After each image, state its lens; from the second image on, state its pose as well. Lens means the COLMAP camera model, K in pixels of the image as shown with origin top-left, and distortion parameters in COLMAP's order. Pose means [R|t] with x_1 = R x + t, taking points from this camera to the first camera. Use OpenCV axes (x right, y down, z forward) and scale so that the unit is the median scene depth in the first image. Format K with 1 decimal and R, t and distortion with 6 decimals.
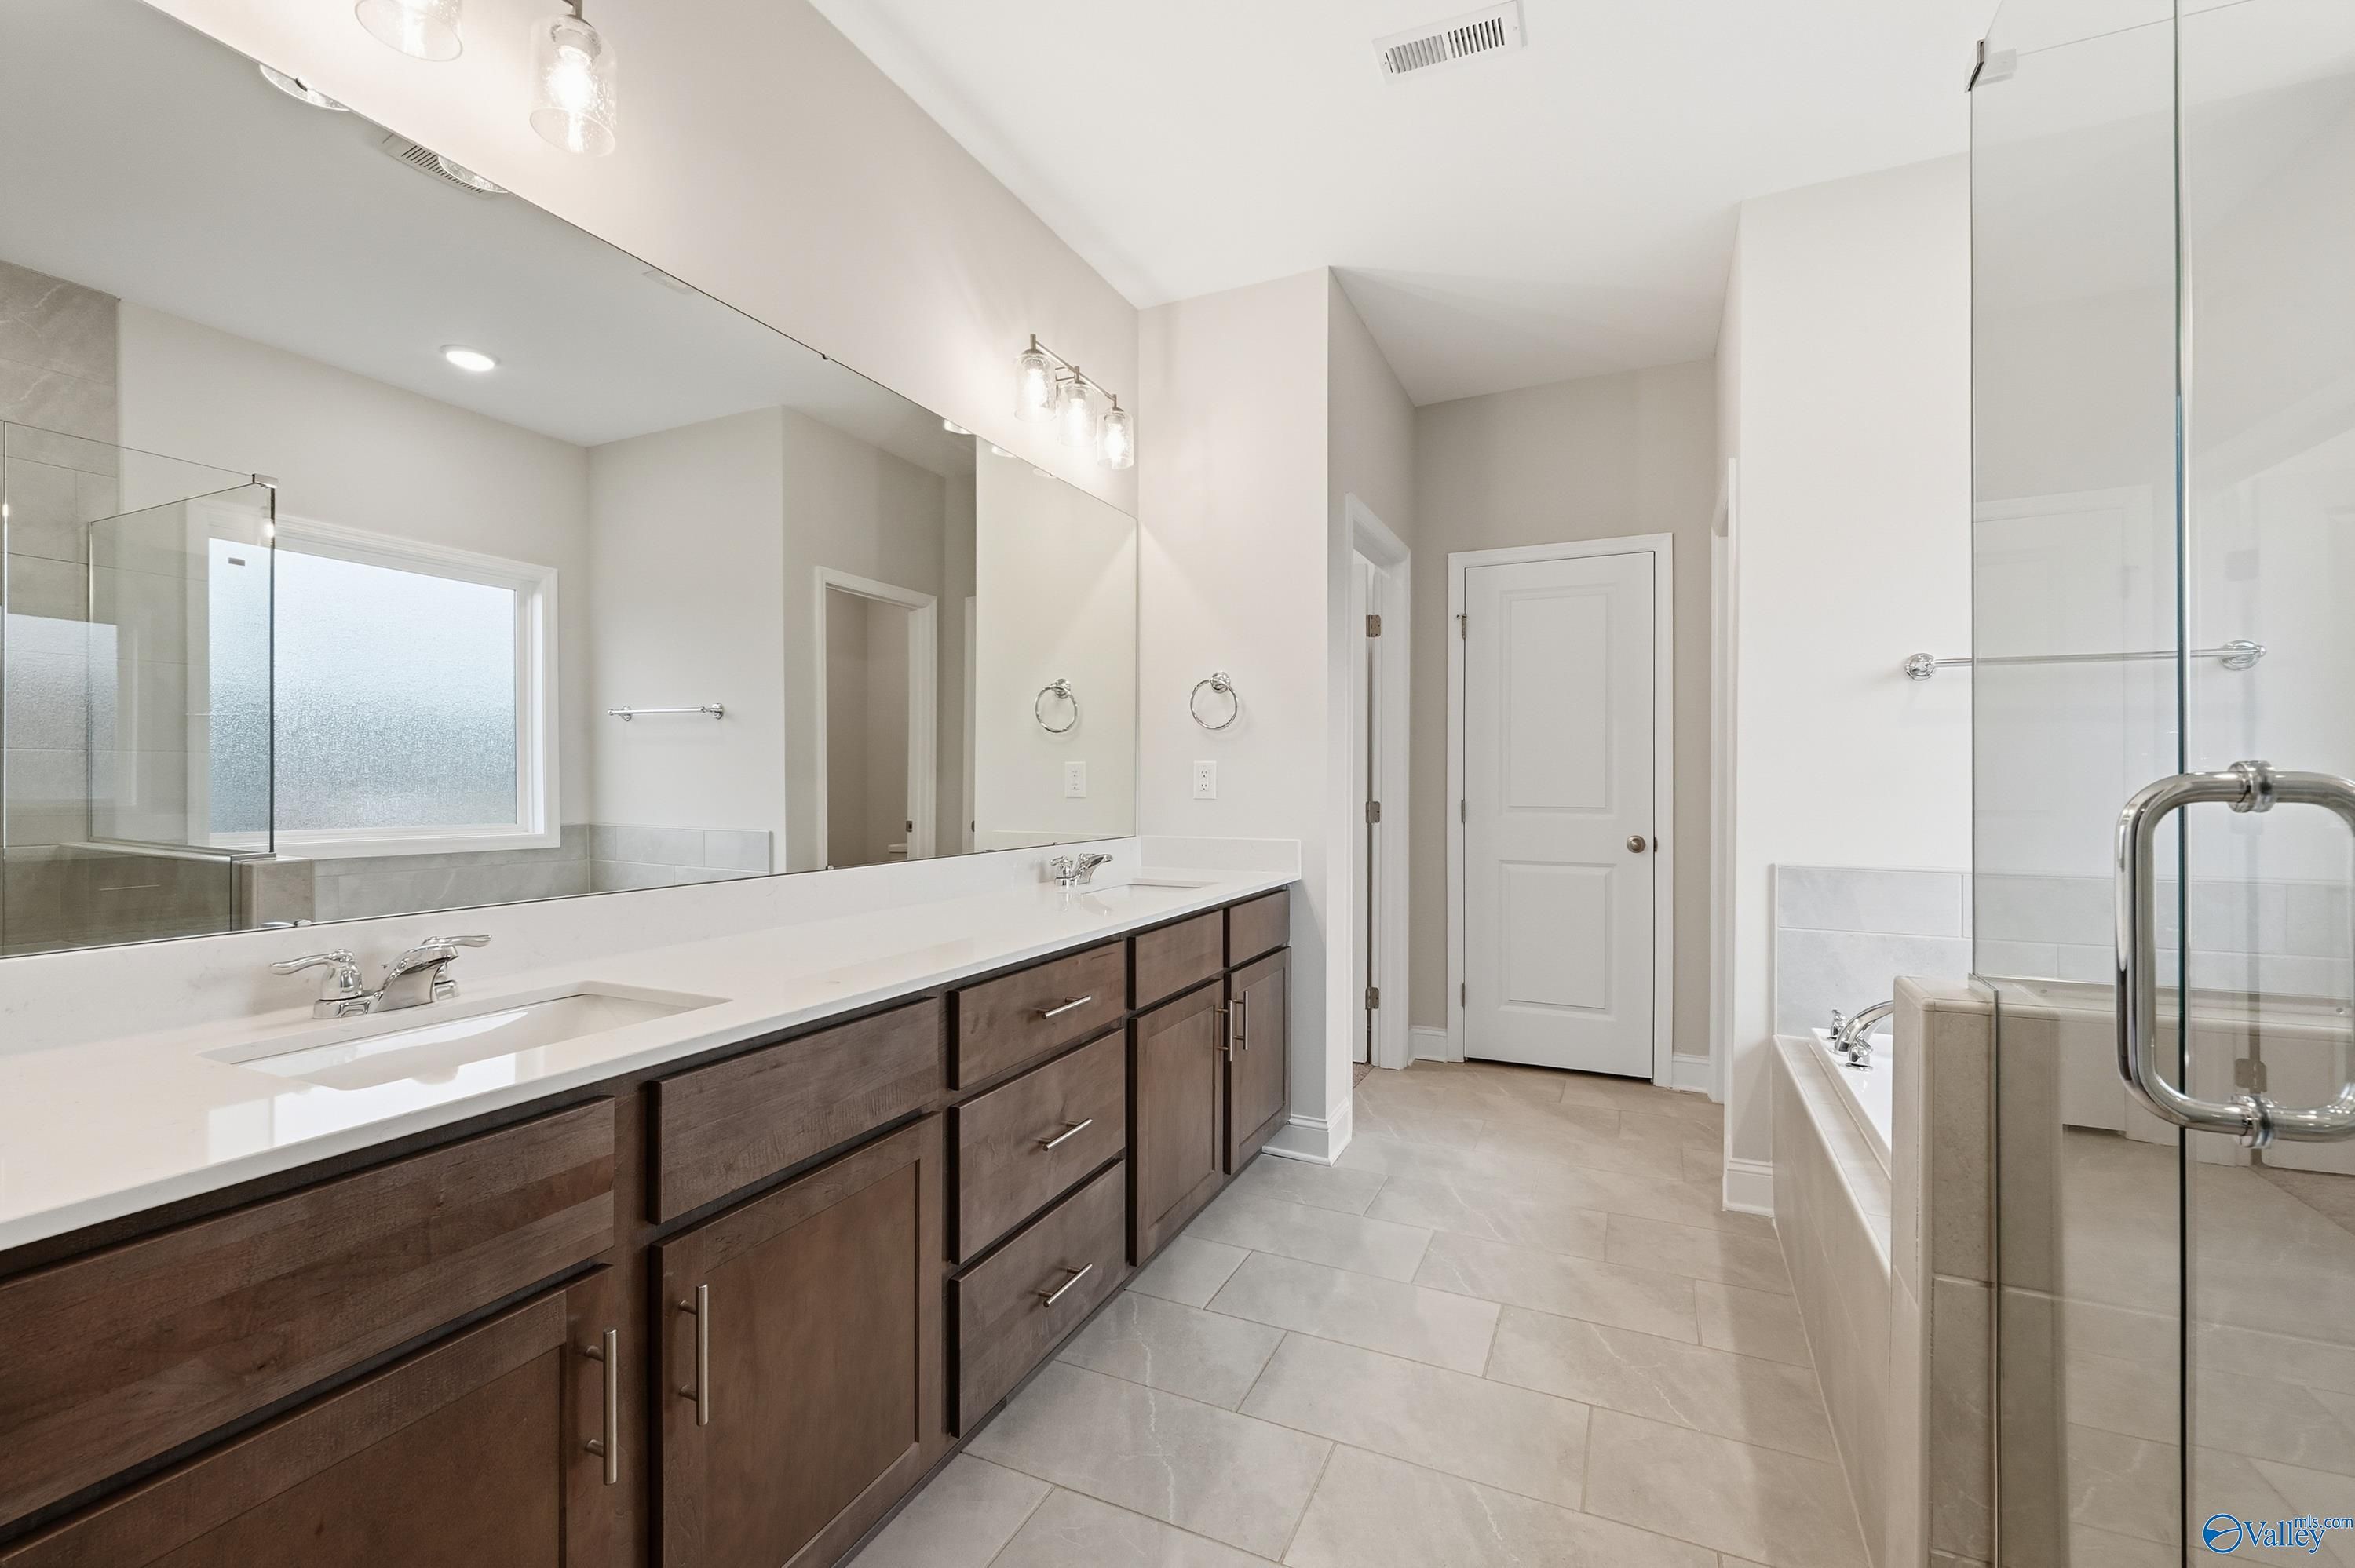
lens RADIAL K [[986.6, 0, 1190.8], [0, 986.6, 785.8], [0, 0, 1]] dist [0.000455, -0.000076]
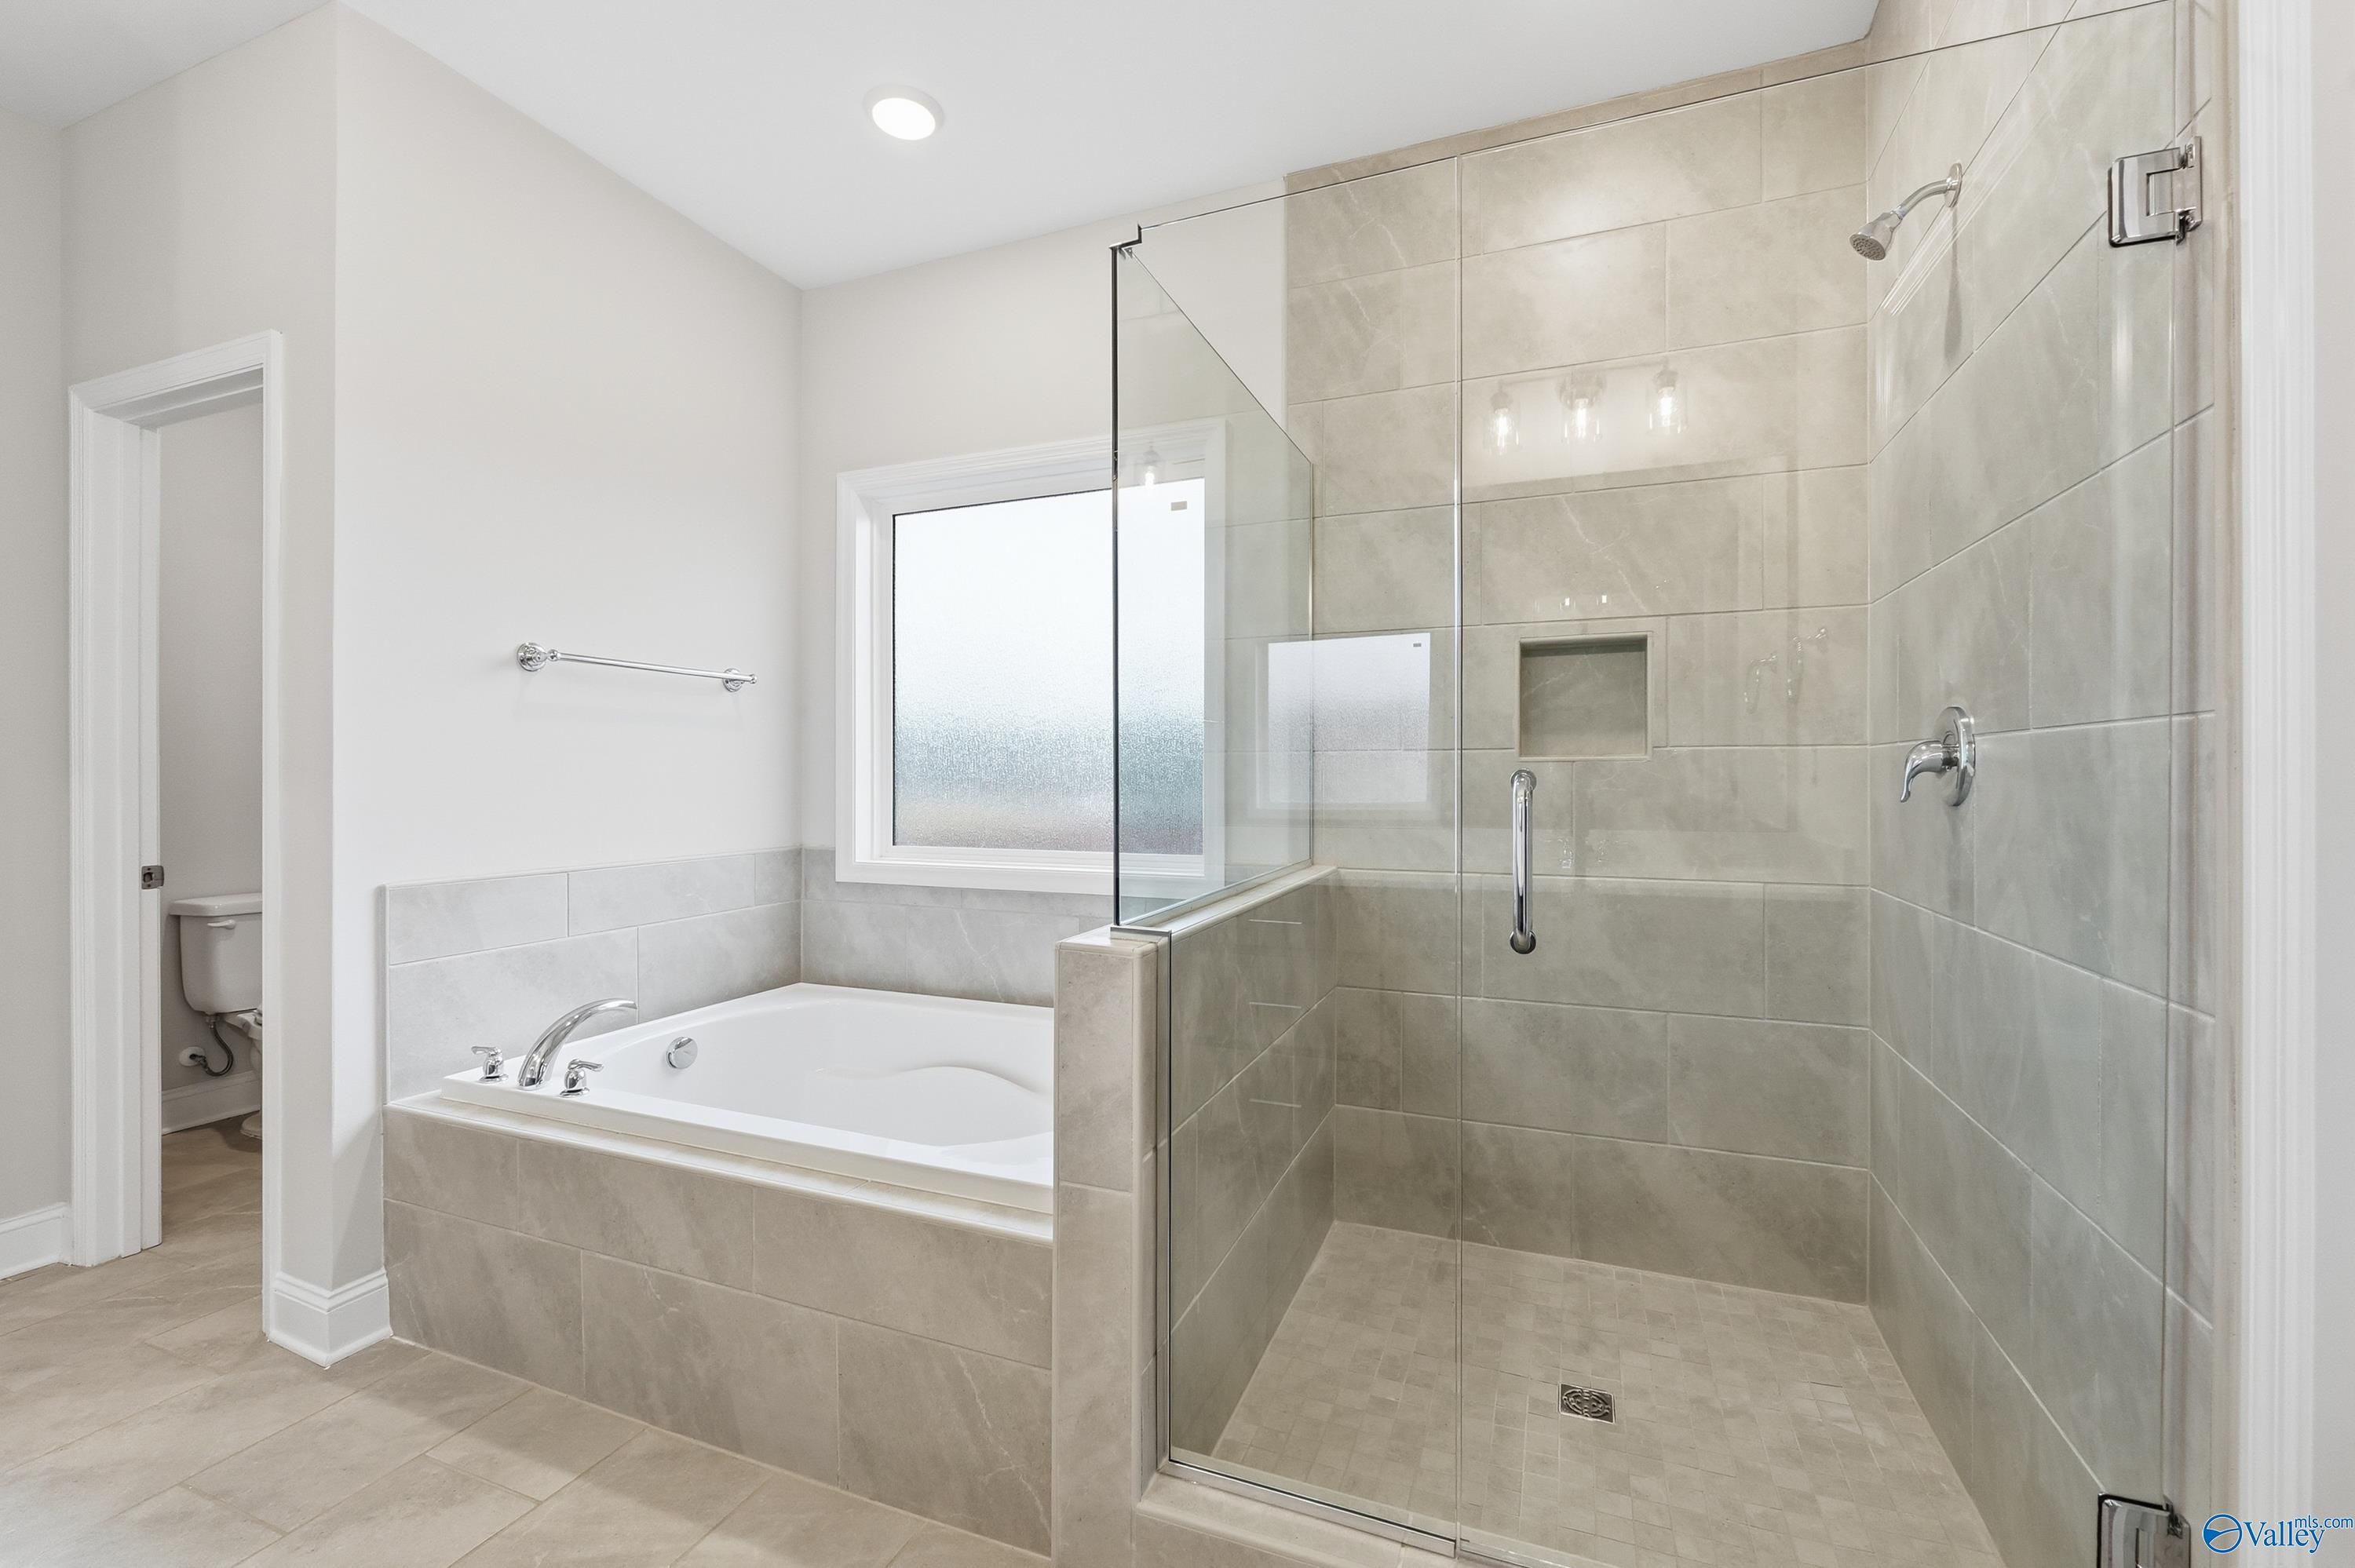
lens RADIAL K [[986.6, 0, 1191.2], [0, 986.6, 777.0], [0, 0, 1]] dist [0.000455, -0.000076]
pose [[-0.067279, -0.006636, 0.997712, -0.251180], [-0.004098, 0.999971, 0.006375, -0.015904], [-0.997726, -0.003660, -0.067304, 0.451269]]
